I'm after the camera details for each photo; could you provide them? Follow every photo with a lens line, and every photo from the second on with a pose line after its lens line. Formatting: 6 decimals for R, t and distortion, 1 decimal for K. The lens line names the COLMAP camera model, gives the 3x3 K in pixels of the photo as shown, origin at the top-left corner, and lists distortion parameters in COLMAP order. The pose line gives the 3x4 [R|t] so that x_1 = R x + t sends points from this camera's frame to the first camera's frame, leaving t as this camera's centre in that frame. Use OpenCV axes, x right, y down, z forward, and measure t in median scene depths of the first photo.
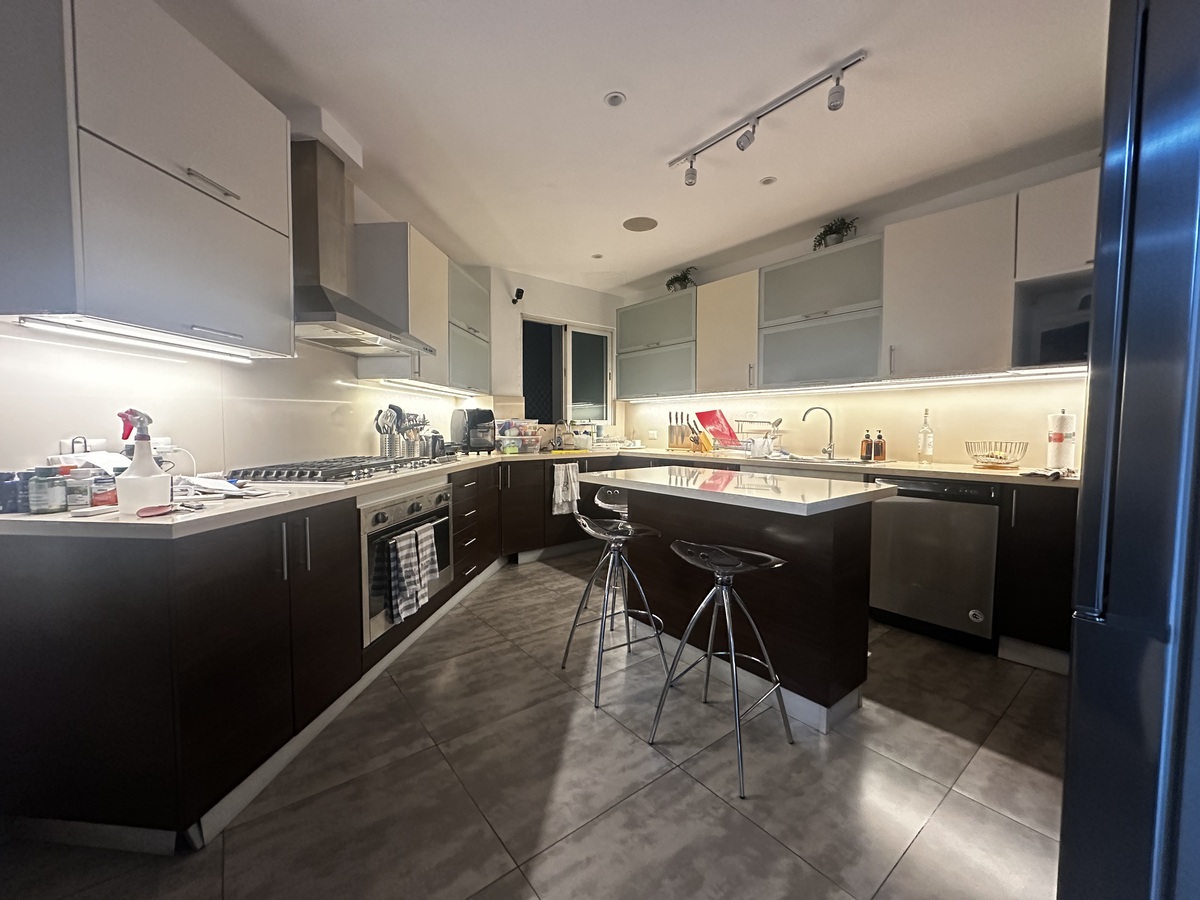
lens RADIAL K [[480.3, 0, 604.4], [0, 480.3, 451.6], [0, 0, 1]] dist [-0.005367, 0.001316]
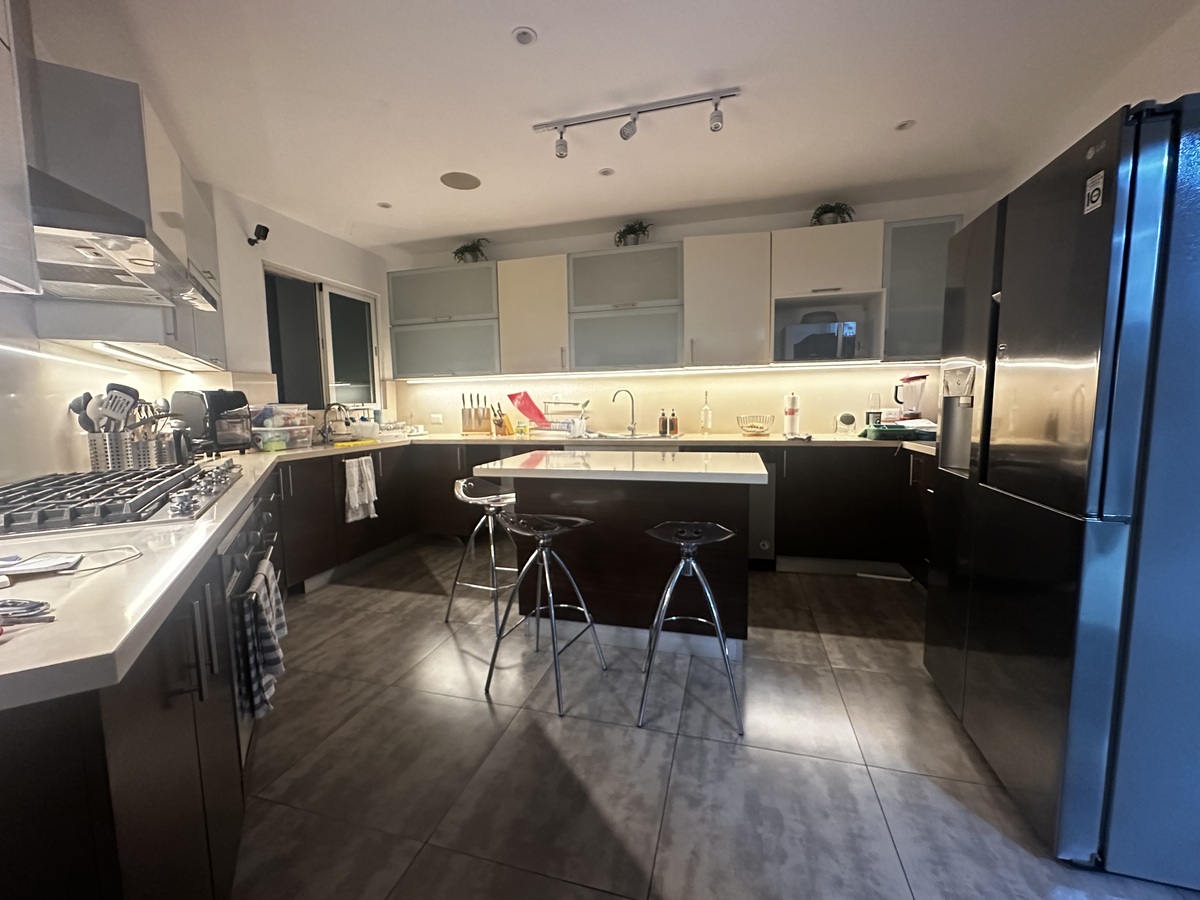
lens RADIAL K [[480.3, 0, 603.4], [0, 480.3, 450.6], [0, 0, 1]] dist [-0.005367, 0.001316]
pose [[0.808389, -0.071138, 0.584334, -0.256822], [0.048230, 0.997338, 0.054694, -0.013893], [-0.586669, -0.016031, 0.809668, 0.119252]]
